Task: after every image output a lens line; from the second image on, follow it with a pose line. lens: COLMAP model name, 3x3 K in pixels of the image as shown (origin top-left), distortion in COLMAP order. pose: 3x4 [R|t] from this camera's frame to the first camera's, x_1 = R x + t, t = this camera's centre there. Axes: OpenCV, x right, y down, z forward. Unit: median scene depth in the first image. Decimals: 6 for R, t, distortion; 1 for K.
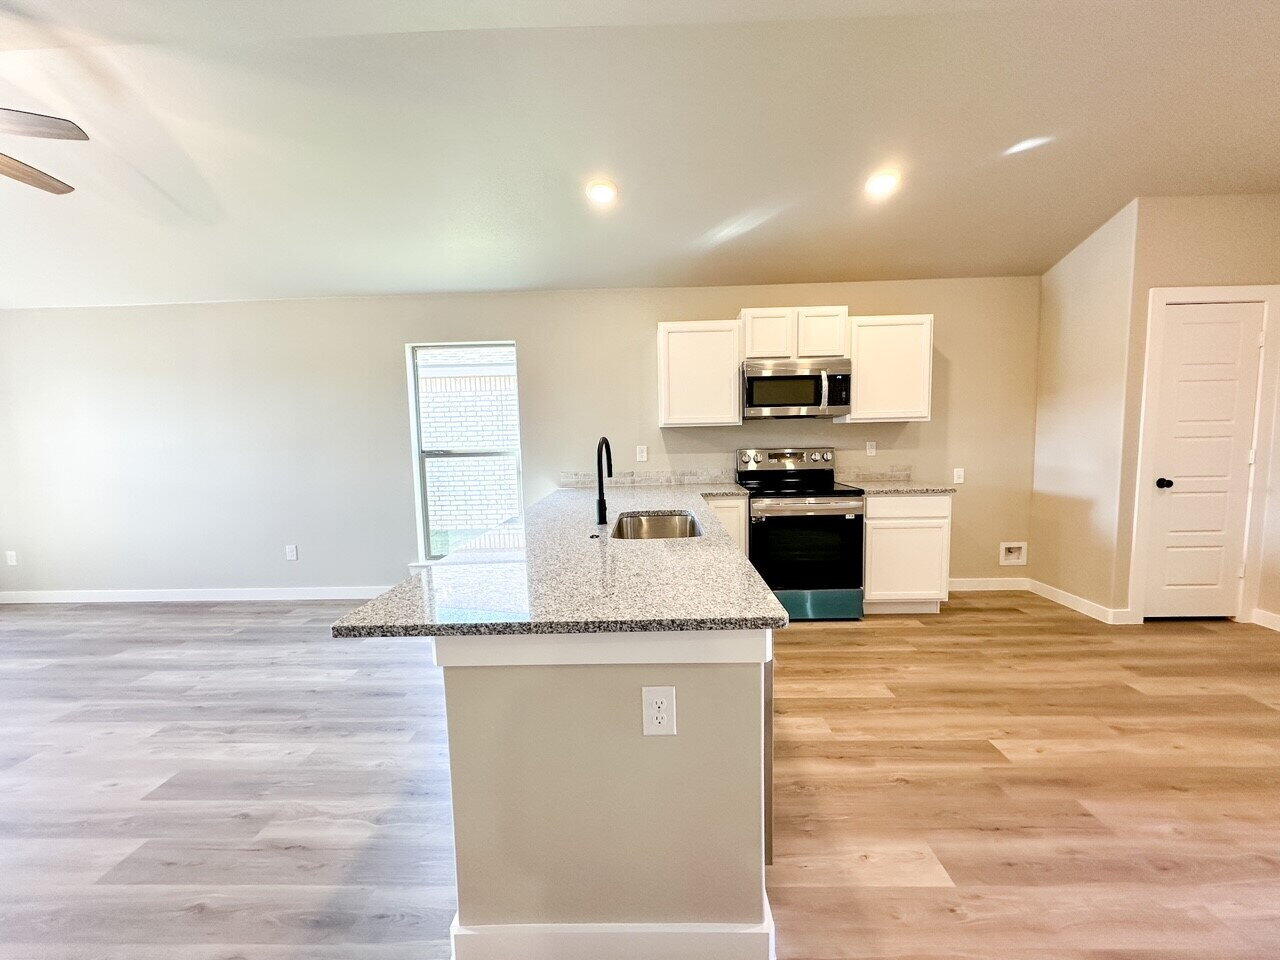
lens RADIAL K [[509.8, 0, 642.0], [0, 509.8, 480.3], [0, 0, 1]] dist [-0.003747, 0.001256]
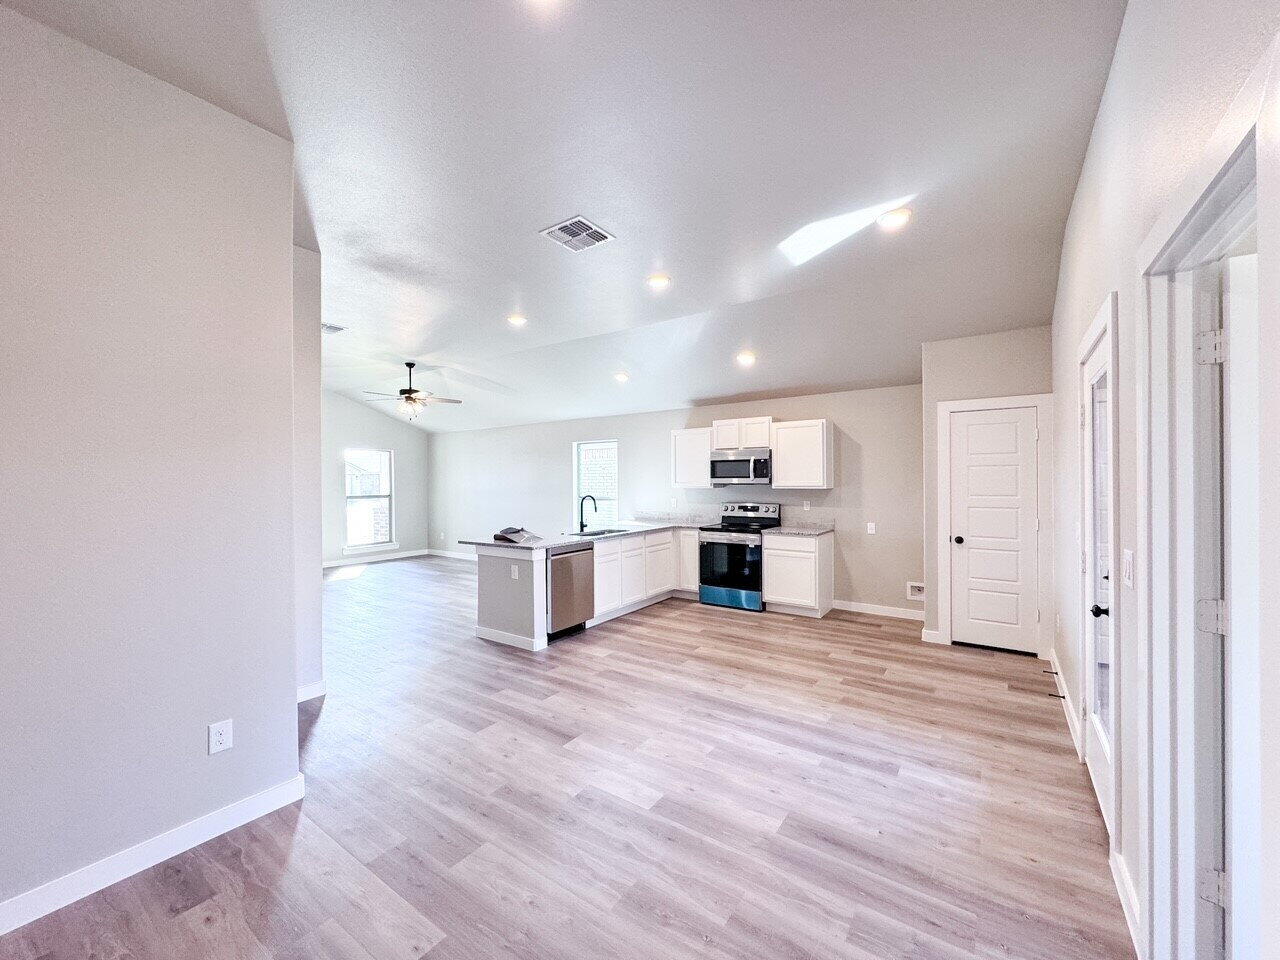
lens RADIAL K [[509.8, 0, 640.1], [0, 509.8, 479.8], [0, 0, 1]] dist [-0.003747, 0.001256]
pose [[0.832552, 0.016362, -0.553705, 1.059266], [-0.063223, 0.995839, -0.065635, -0.011322], [0.550327, 0.089652, 0.830122, -0.612120]]
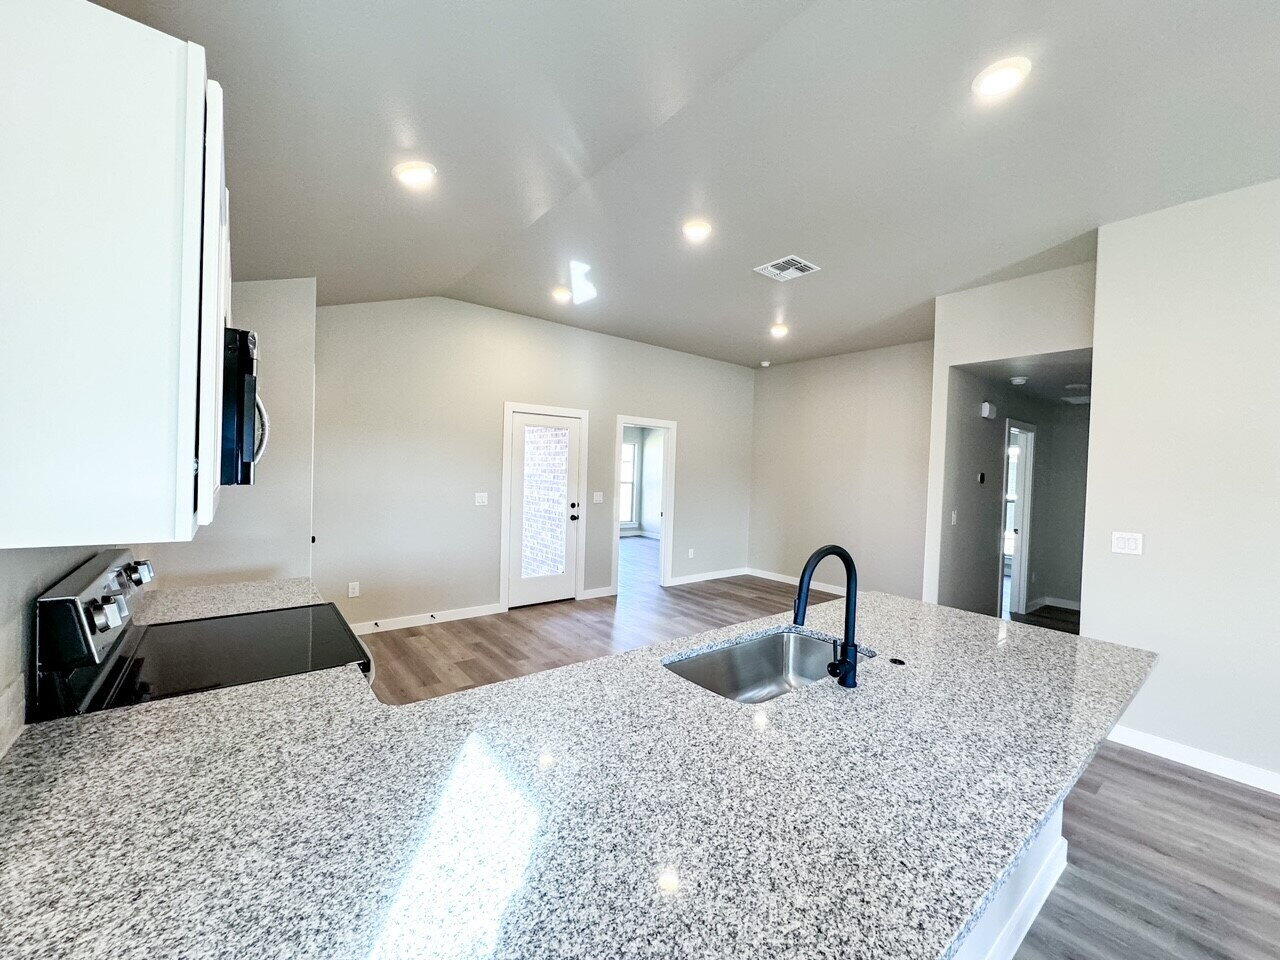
lens RADIAL K [[509.8, 0, 641.0], [0, 509.8, 479.0], [0, 0, 1]] dist [-0.003747, 0.001256]
pose [[-0.642449, -0.012488, 0.766227, -0.281344], [0.052369, 0.996814, 0.060155, -0.152457], [-0.764537, 0.078773, -0.639748, 1.136234]]
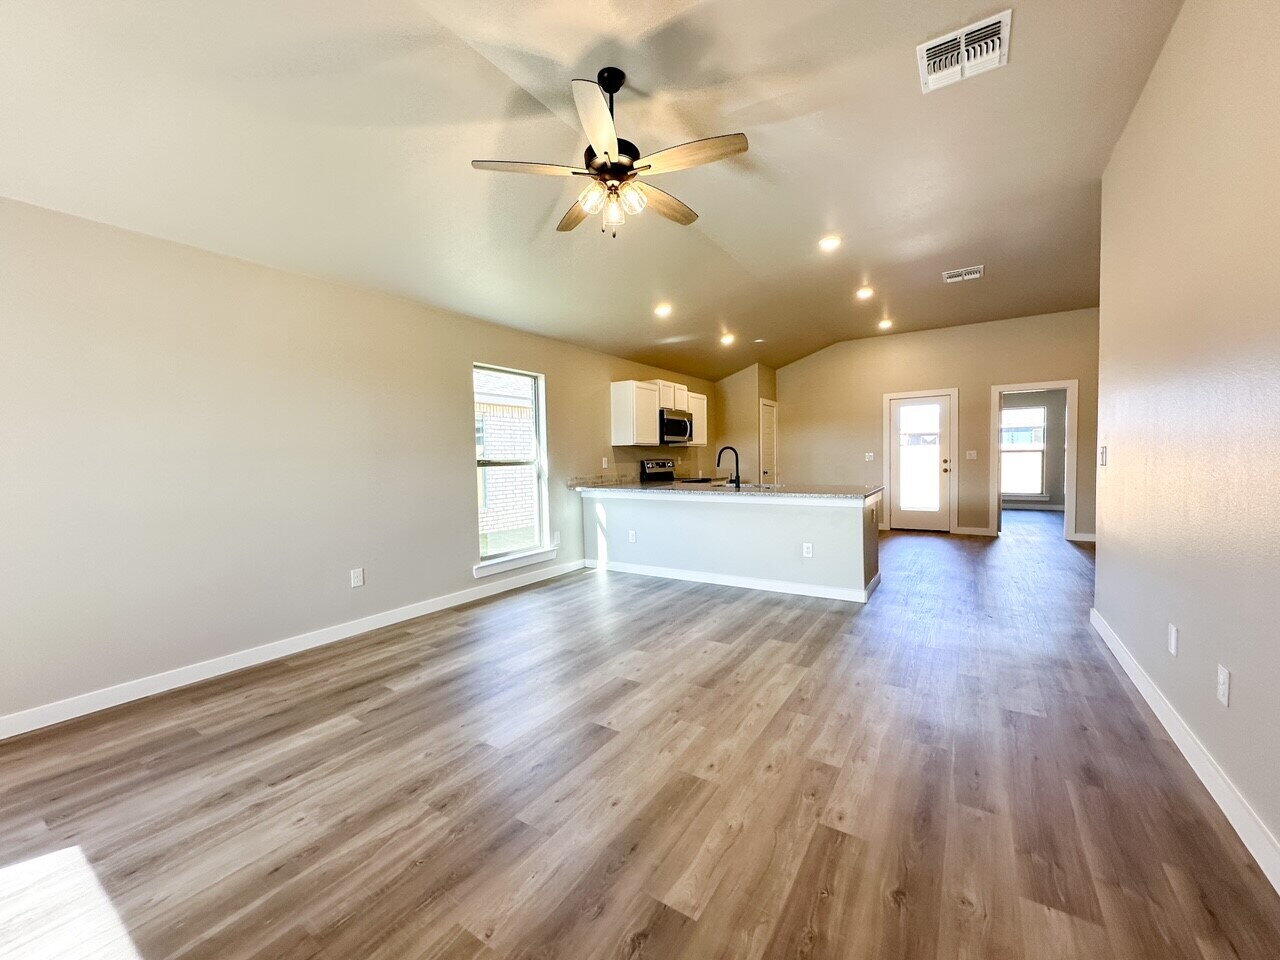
lens RADIAL K [[509.8, 0, 643.6], [0, 509.8, 478.4], [0, 0, 1]] dist [-0.003747, 0.001256]
pose [[0.522838, -0.022012, 0.852148, -1.494507], [0.085737, 0.995955, -0.026878, 0.051831], [-0.848109, 0.087114, 0.522610, 0.170910]]
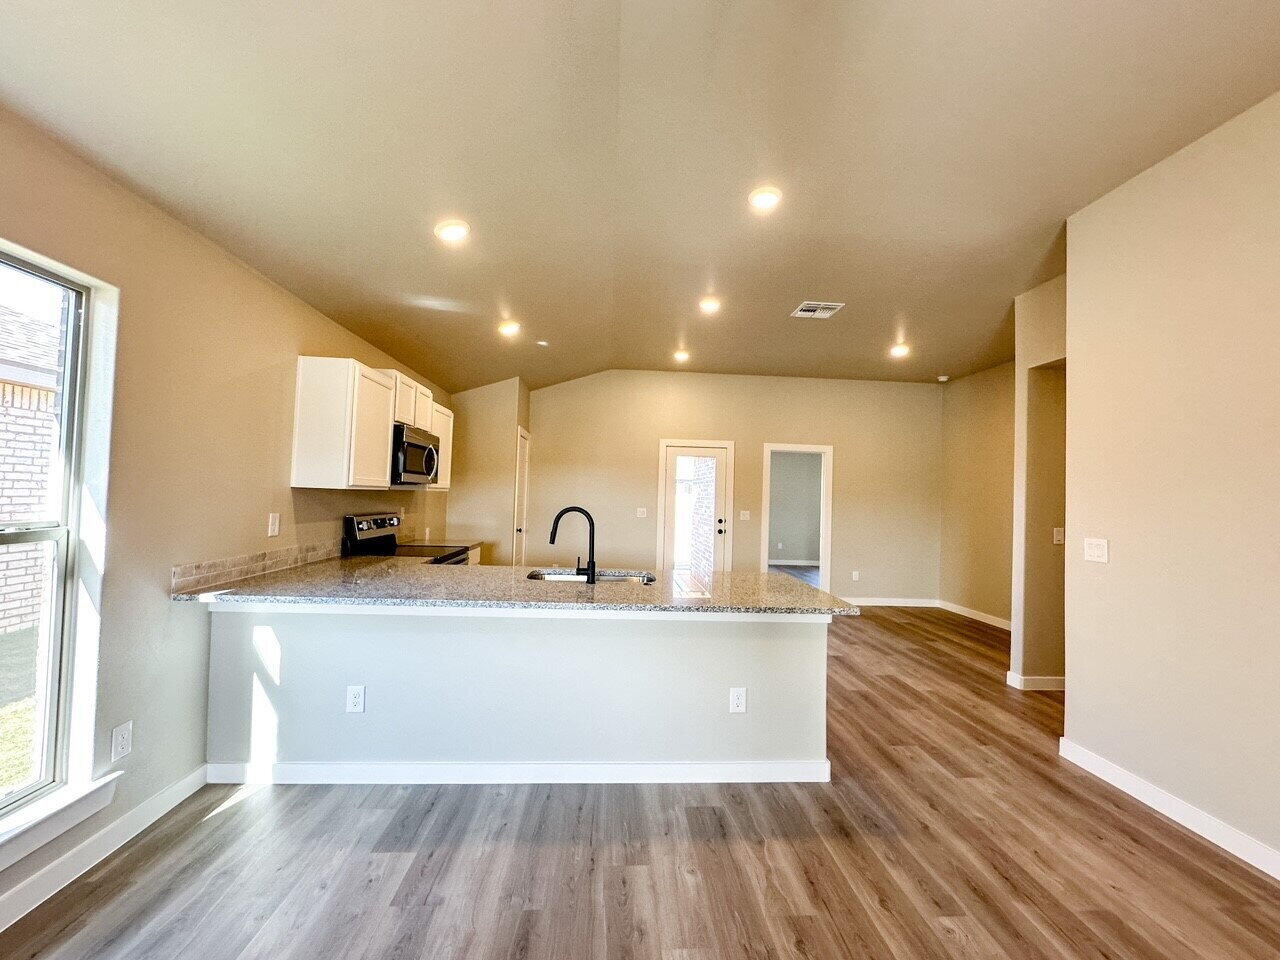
lens RADIAL K [[532.7, 0, 642.0], [0, 532.7, 480.4], [0, 0, 1]] dist [-0.006048, 0.002177]
pose [[-0.089294, 0.049097, 0.994795, -0.932961], [0.063482, 0.997034, -0.043509, -0.061409], [-0.993980, 0.059267, -0.092146, 0.715118]]
